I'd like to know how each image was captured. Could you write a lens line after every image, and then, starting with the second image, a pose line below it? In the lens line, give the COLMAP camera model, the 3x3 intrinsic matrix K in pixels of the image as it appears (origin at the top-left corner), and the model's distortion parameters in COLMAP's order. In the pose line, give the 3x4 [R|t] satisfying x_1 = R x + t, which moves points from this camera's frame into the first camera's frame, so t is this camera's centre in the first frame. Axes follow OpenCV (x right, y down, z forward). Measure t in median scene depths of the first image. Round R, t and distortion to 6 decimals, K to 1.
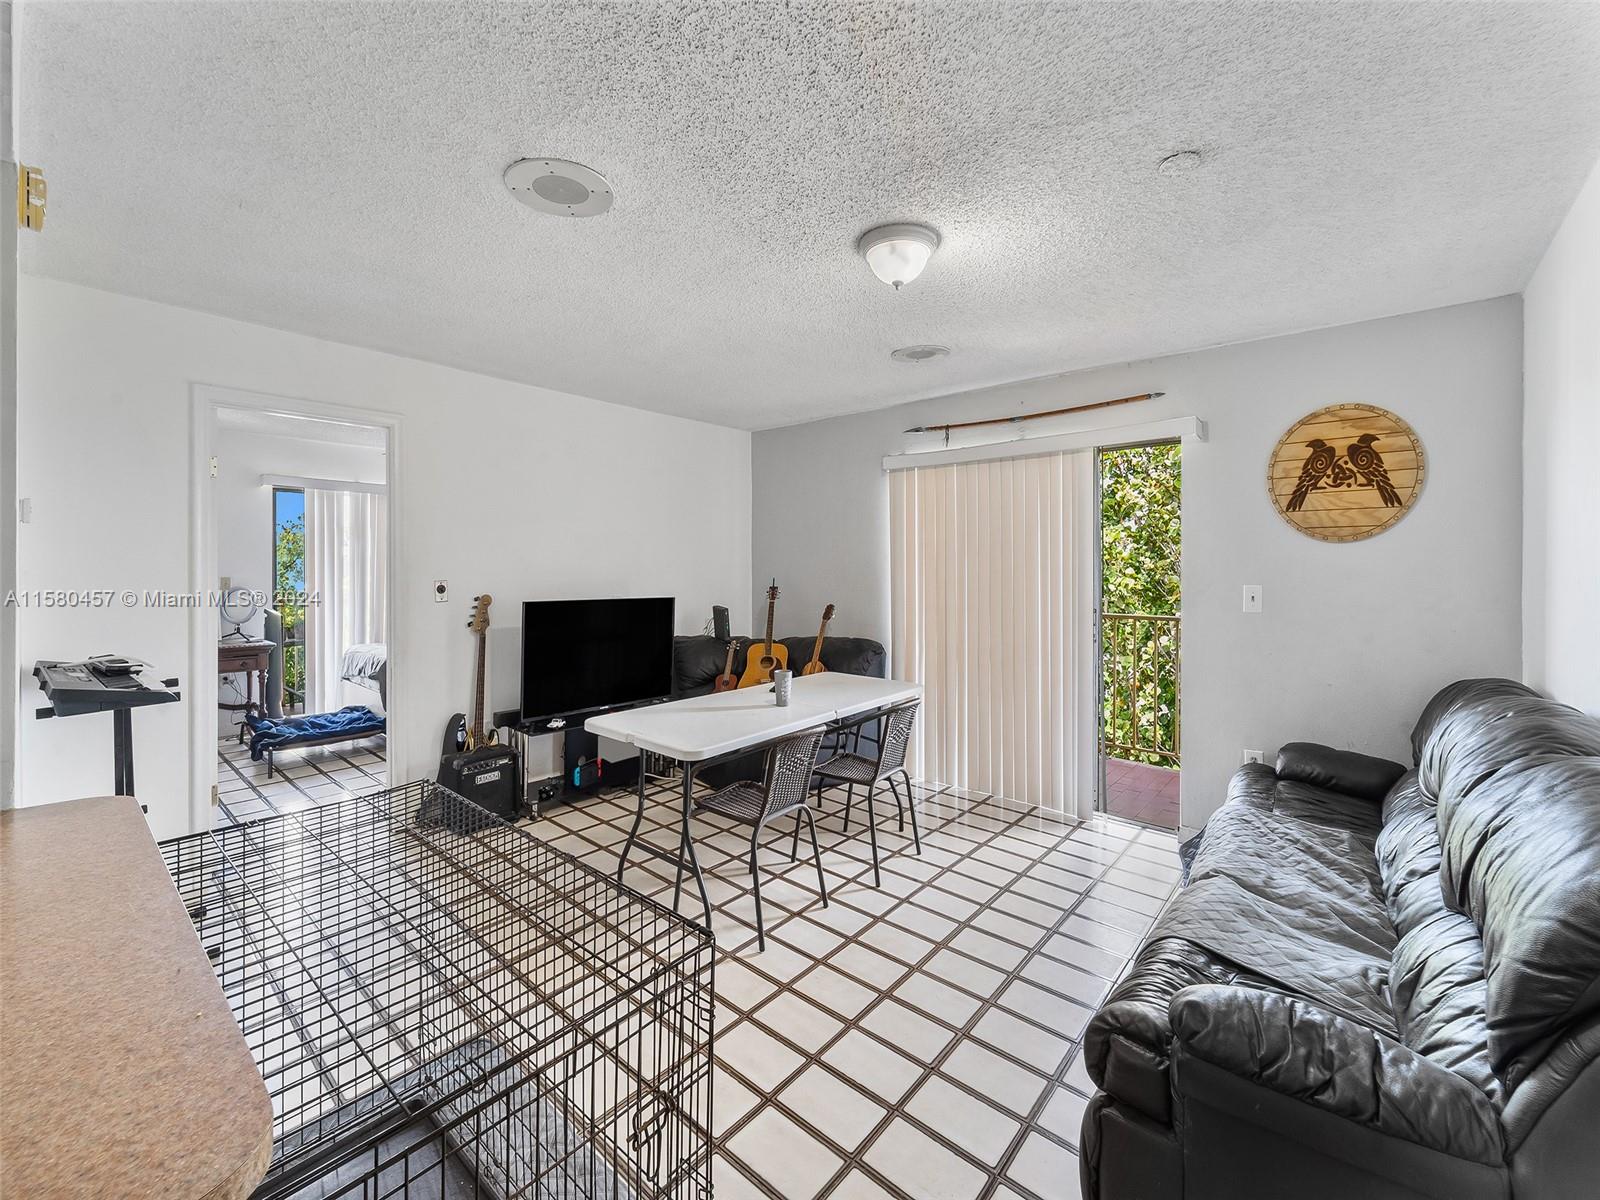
lens RADIAL K [[654.1, 0, 811.2], [0, 654.1, 565.0], [0, 0, 1]] dist [-0.000197, 0.000739]
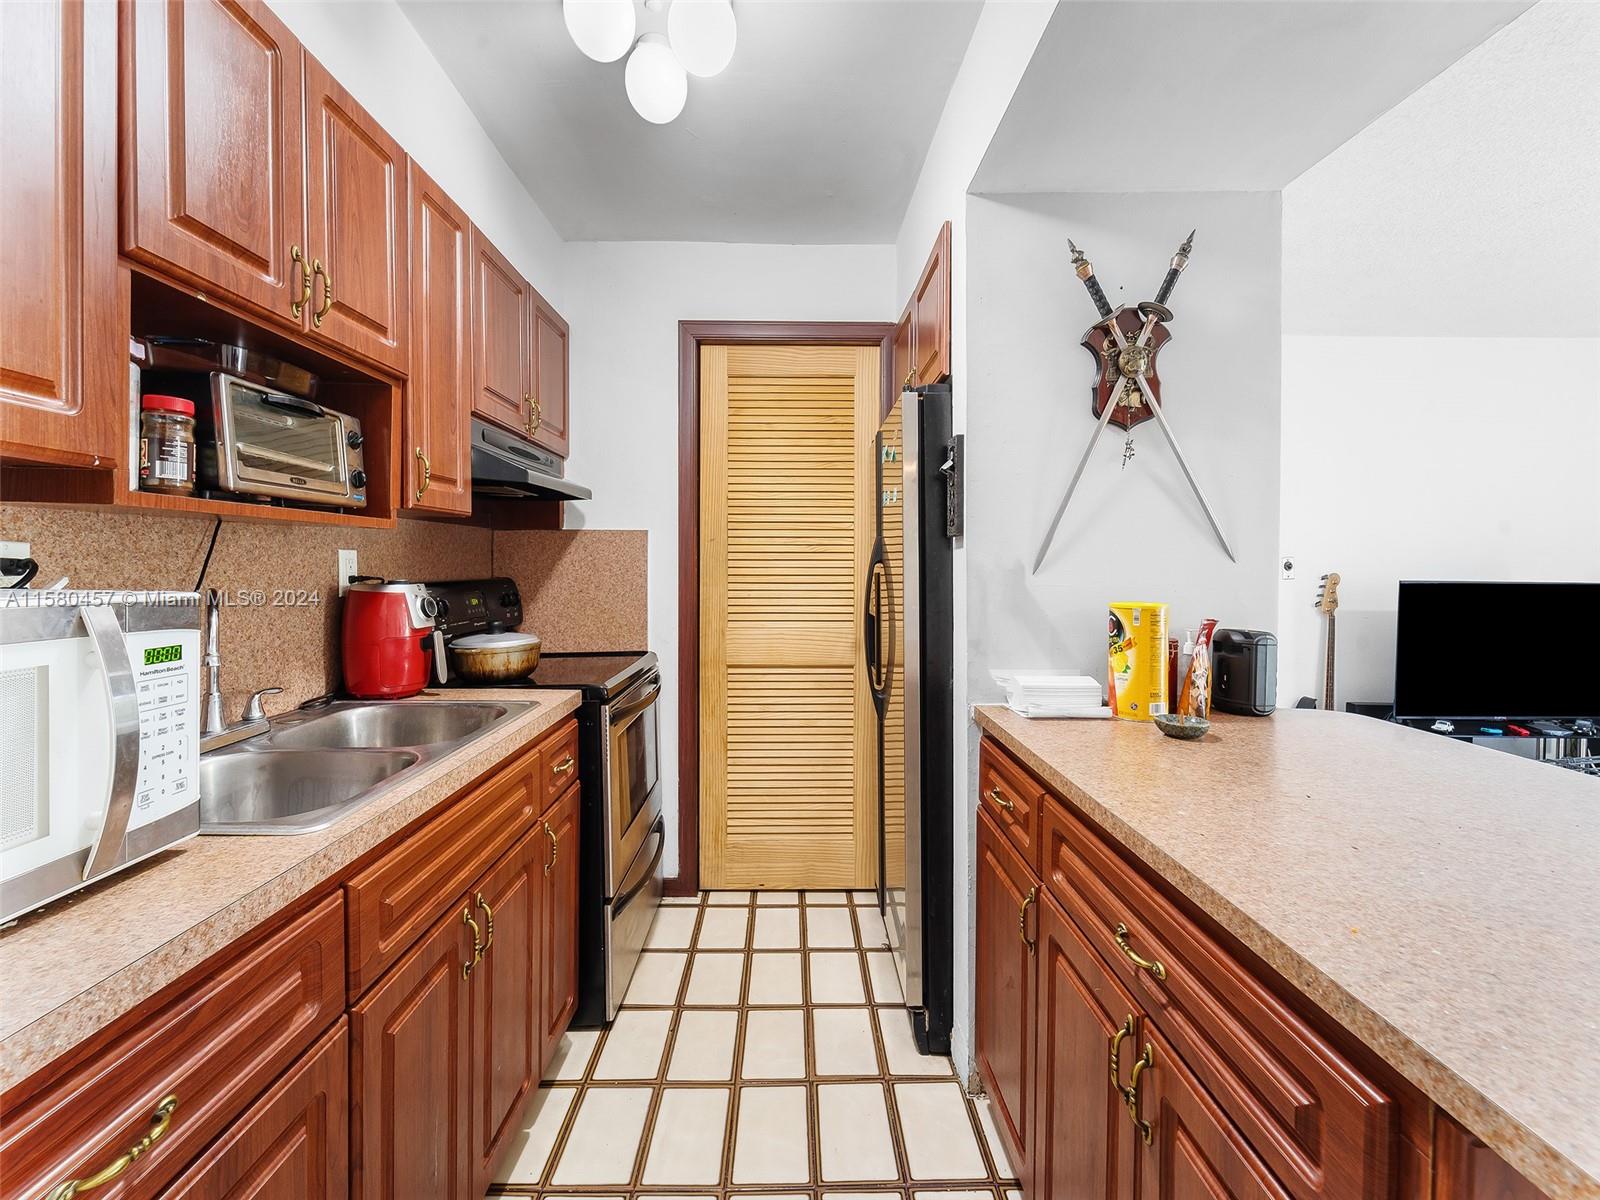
lens RADIAL K [[654.1, 0, 802.9], [0, 654.1, 567.7], [0, 0, 1]] dist [-0.000197, 0.000739]
pose [[0.662530, 0.001875, -0.749033, -0.381343], [0.000174, 0.999996, 0.002658, 0.044147], [0.749035, -0.001891, 0.662527, -0.219940]]
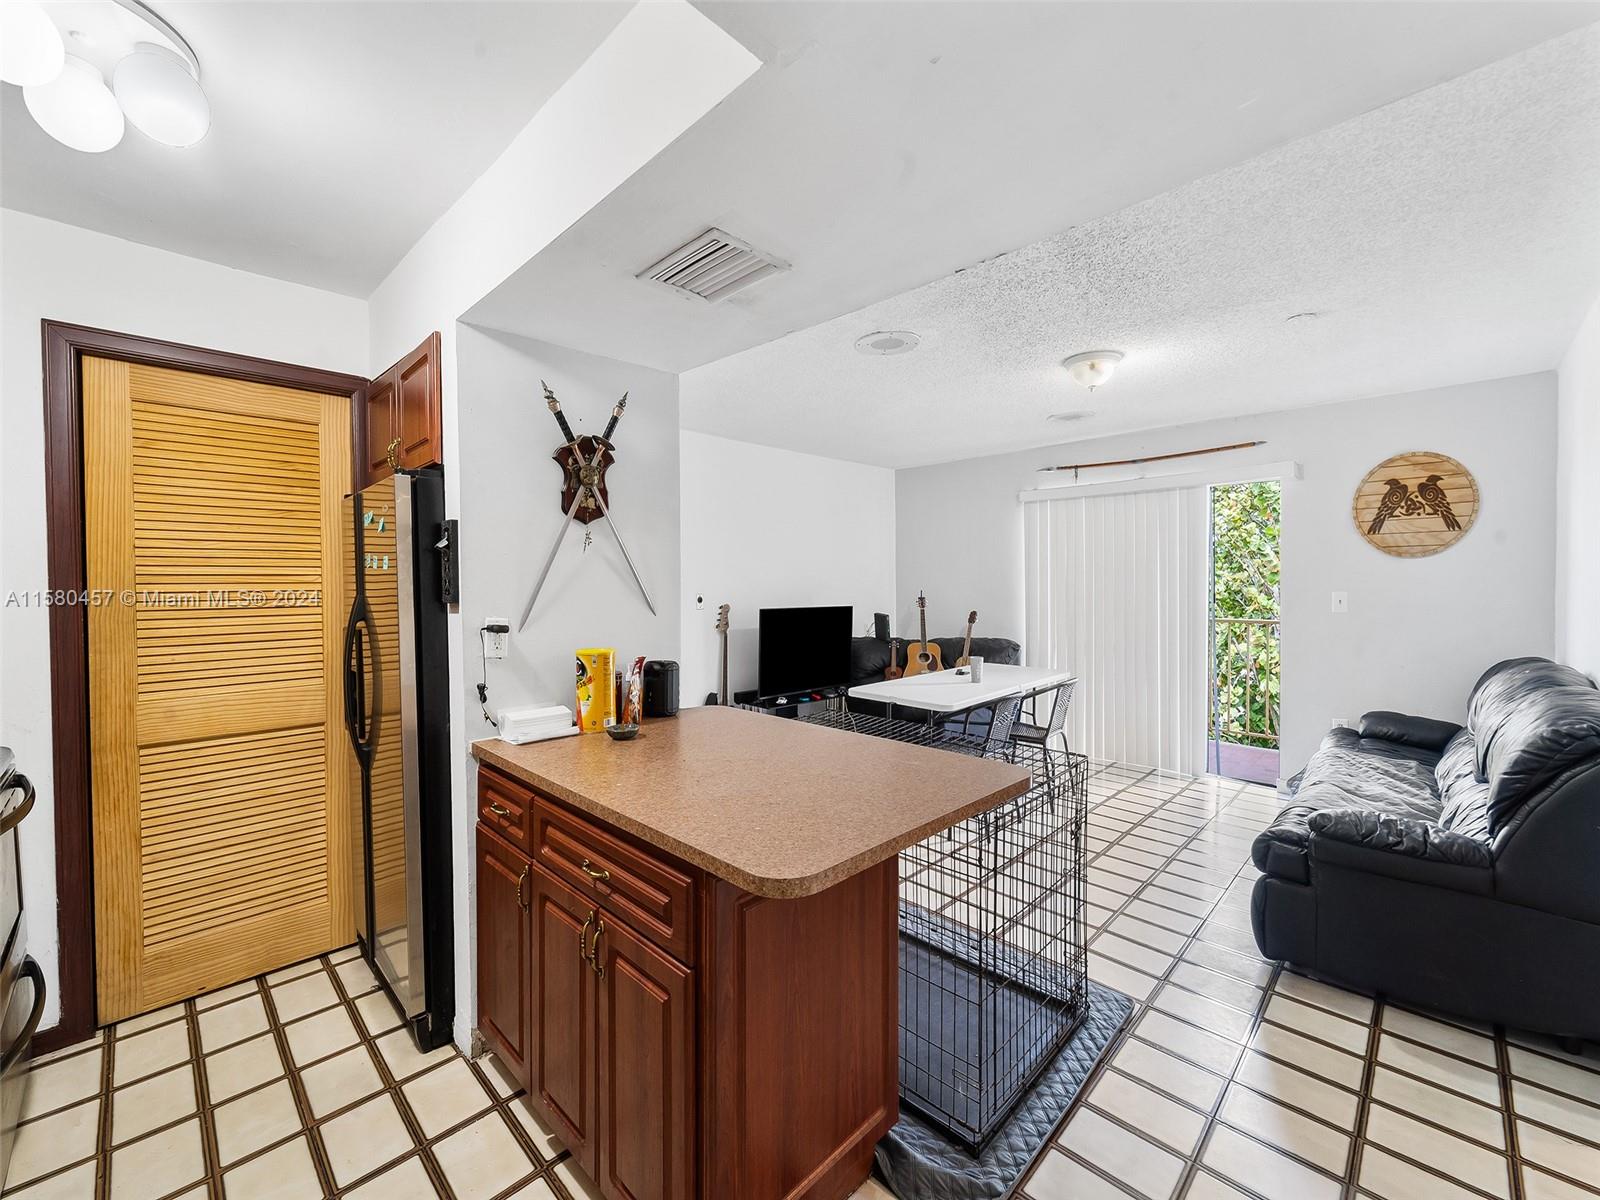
lens RADIAL K [[654.1, 0, 807.1], [0, 654.1, 591.5], [0, 0, 1]] dist [-0.000197, 0.000739]
pose [[0.997561, -0.008403, -0.069293, -0.306554], [0.009571, 0.999817, 0.016545, -0.000671], [0.069141, -0.017167, 0.997459, -0.389310]]
